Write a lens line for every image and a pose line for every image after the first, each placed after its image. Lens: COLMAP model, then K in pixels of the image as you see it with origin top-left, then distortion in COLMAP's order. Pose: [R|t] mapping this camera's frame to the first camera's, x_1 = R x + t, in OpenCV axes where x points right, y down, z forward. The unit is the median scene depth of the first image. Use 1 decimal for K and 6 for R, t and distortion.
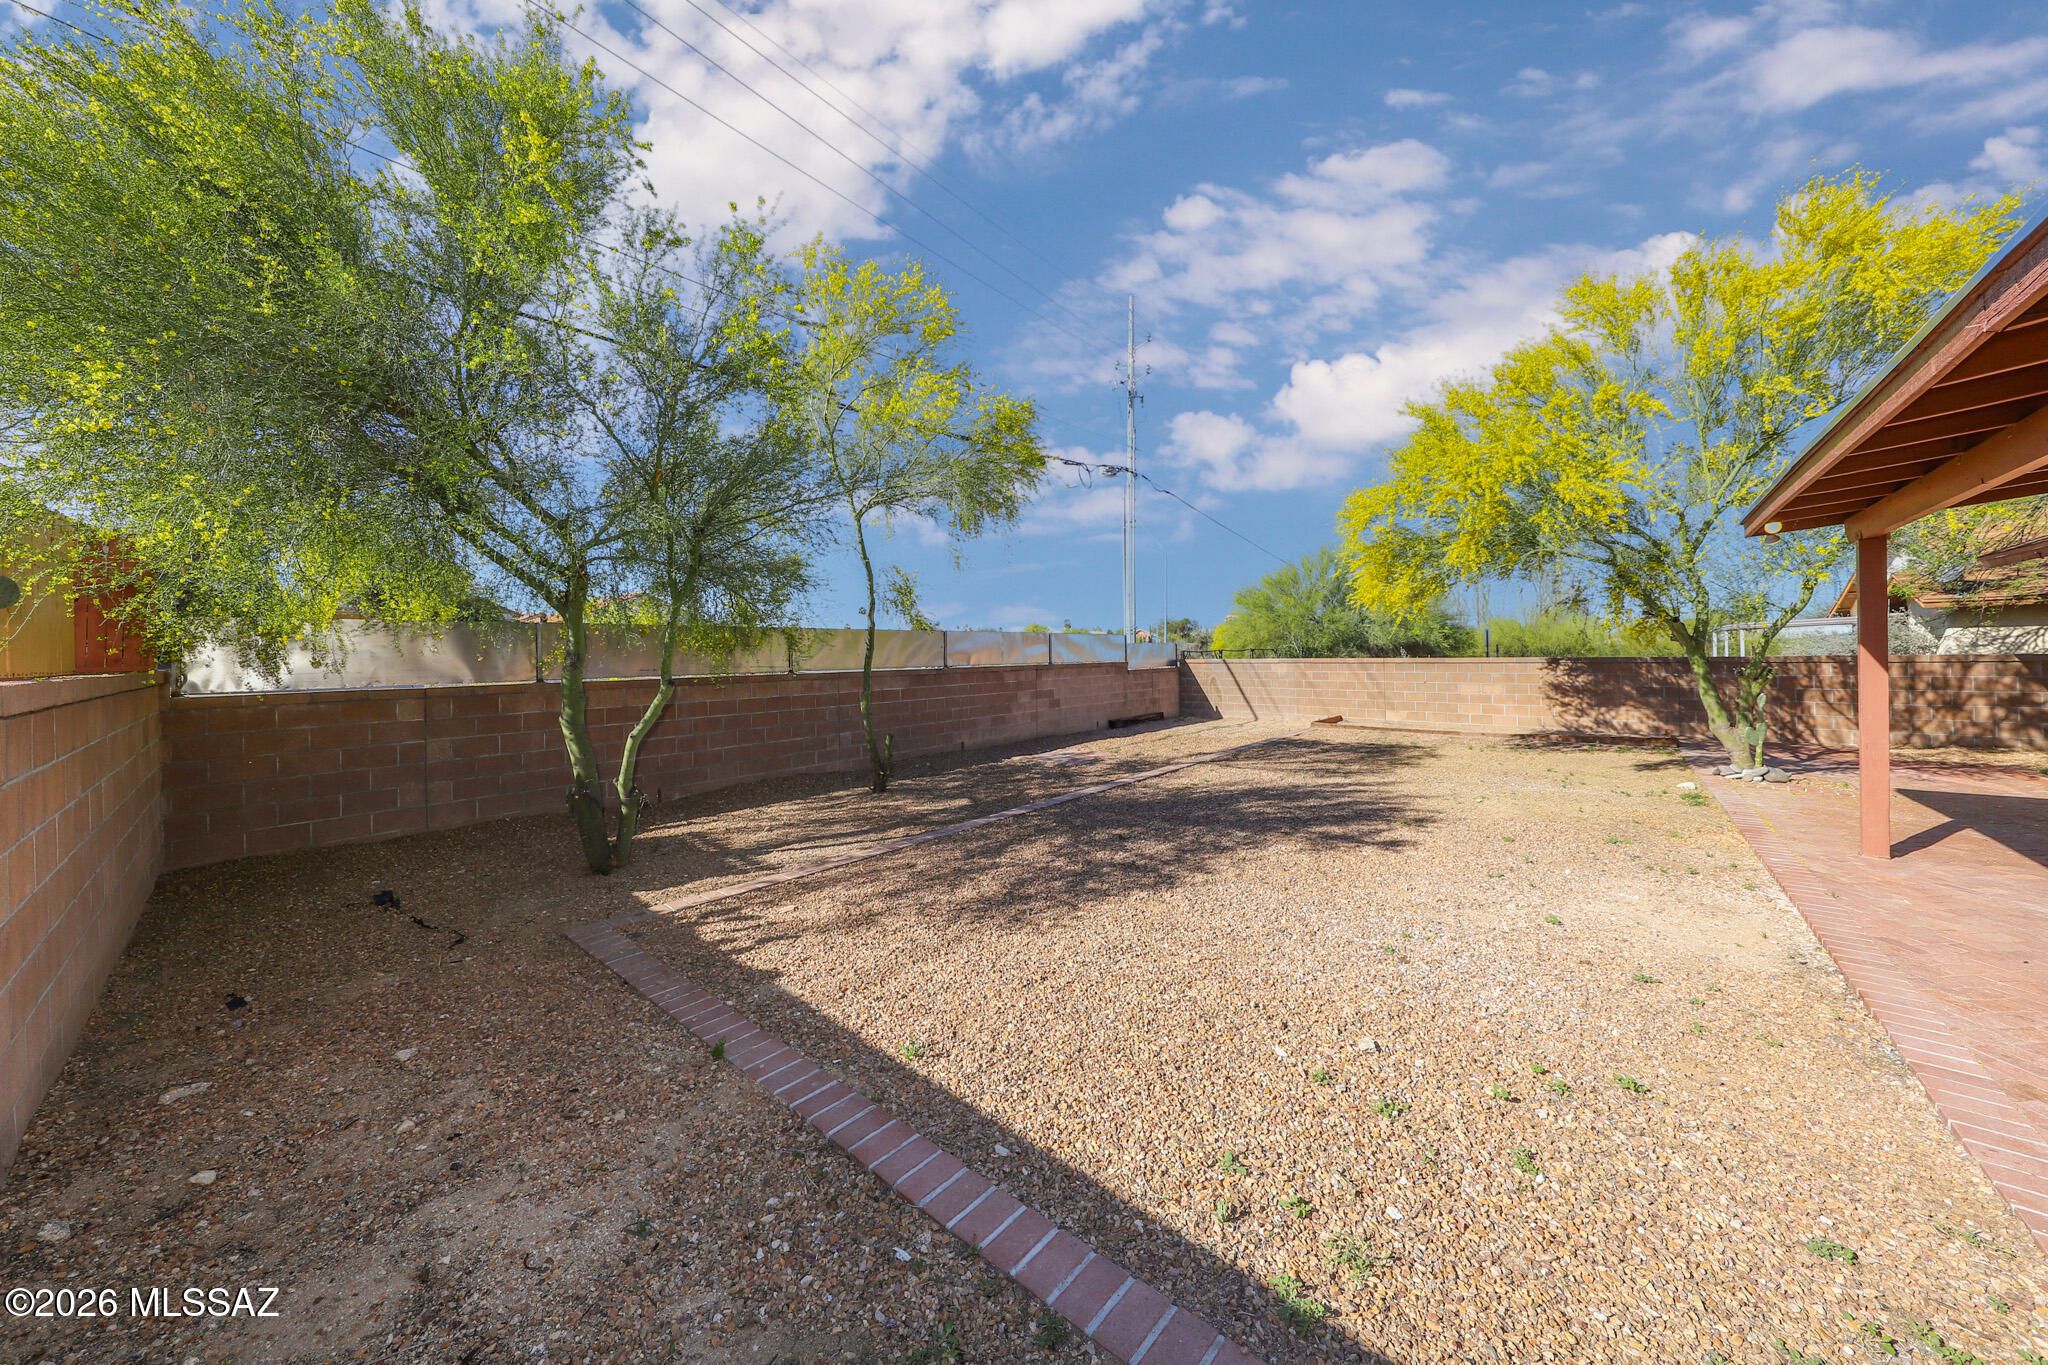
lens RADIAL K [[693.1, 0, 1024.1], [0, 693.1, 671.7], [0, 0, 1]] dist [0.000120, -0.000084]
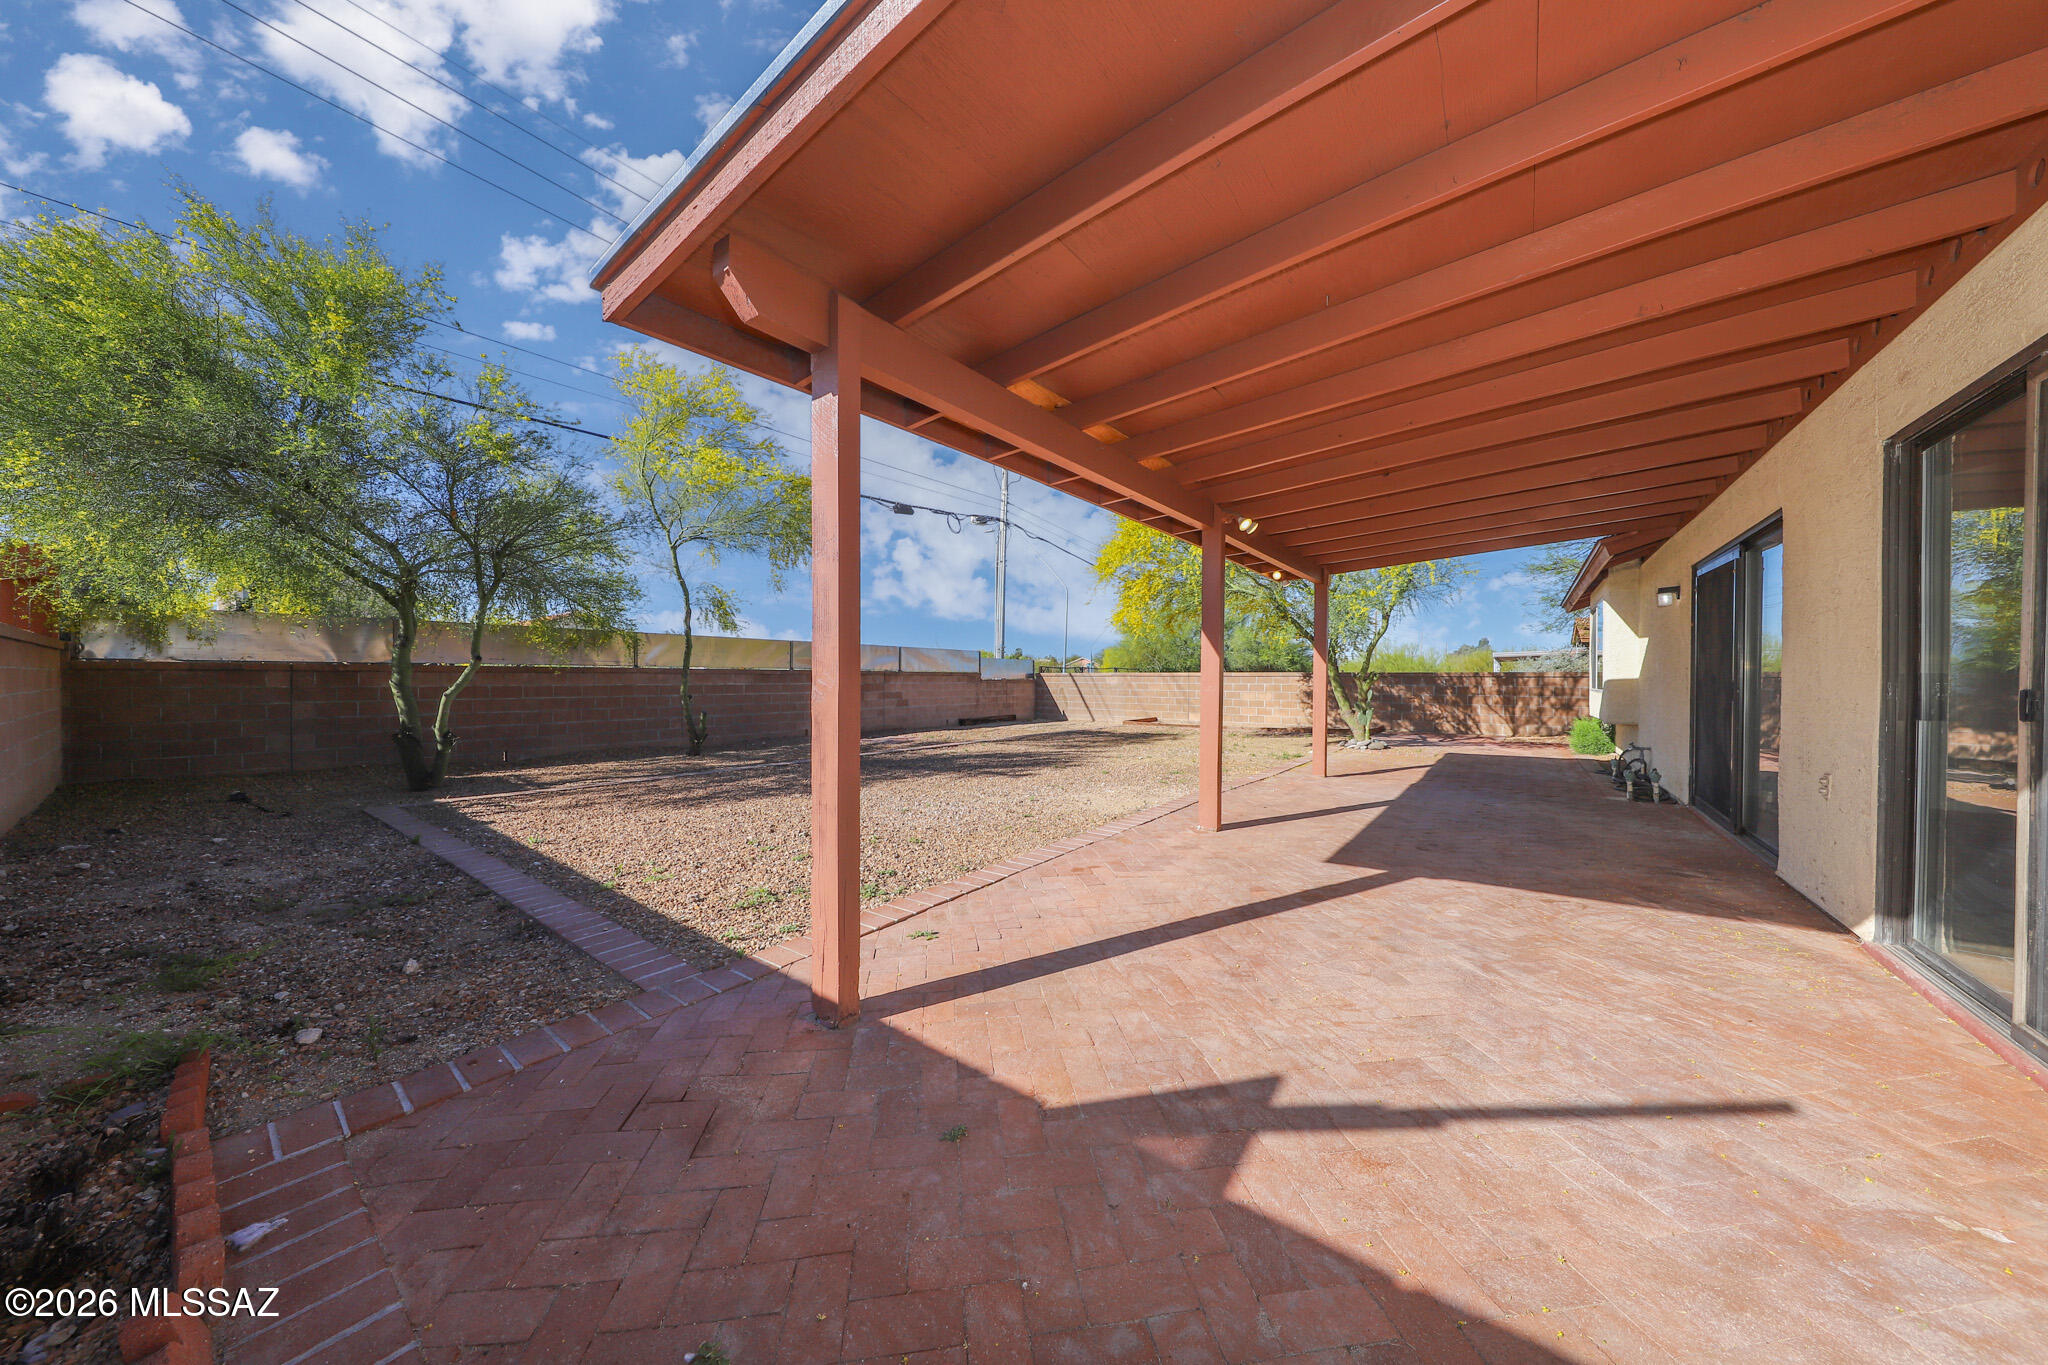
lens RADIAL K [[630.0, 0, 1072.6], [0, 630.0, 683.7], [0, 0, 1]] dist [-0.002810, 0.000318]
pose [[0.993669, 0.004880, 0.112242, 0.354169], [-0.002266, 0.999723, -0.023406, 0.059467], [-0.112326, 0.023003, 0.993405, -0.269711]]
